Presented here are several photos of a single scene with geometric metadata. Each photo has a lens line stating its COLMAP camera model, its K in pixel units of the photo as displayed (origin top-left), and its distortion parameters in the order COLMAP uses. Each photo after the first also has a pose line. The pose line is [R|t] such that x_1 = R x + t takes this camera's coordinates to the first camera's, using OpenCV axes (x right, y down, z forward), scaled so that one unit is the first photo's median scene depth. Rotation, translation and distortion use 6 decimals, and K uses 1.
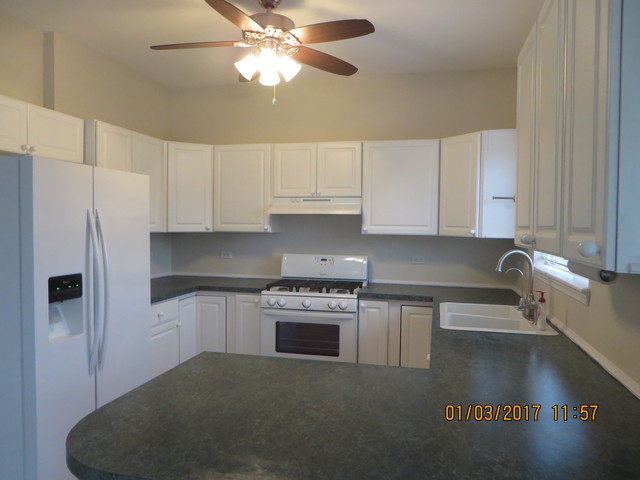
lens RADIAL K [[481.1, 0, 319.0], [0, 481.1, 238.2], [0, 0, 1]] dist [-0.004550, -0.000037]
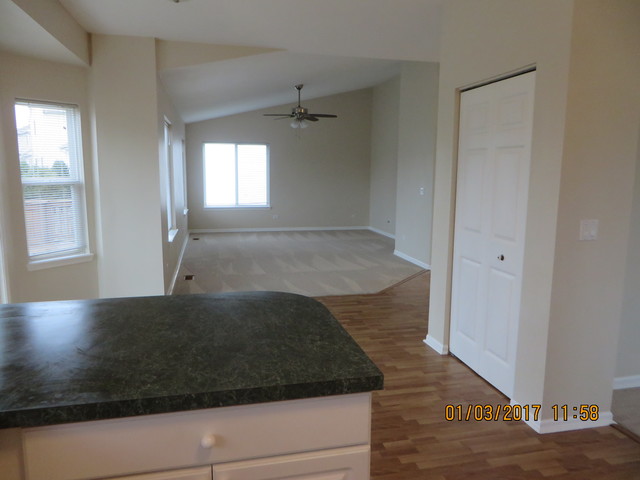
lens RADIAL K [[481.1, 0, 319.0], [0, 481.1, 238.2], [0, 0, 1]] dist [-0.004550, -0.000037]
pose [[-0.893525, 0.051046, -0.446101, 0.421207], [-0.028641, 0.985014, 0.170080, -0.053085], [0.448098, 0.164748, -0.878673, 1.766515]]
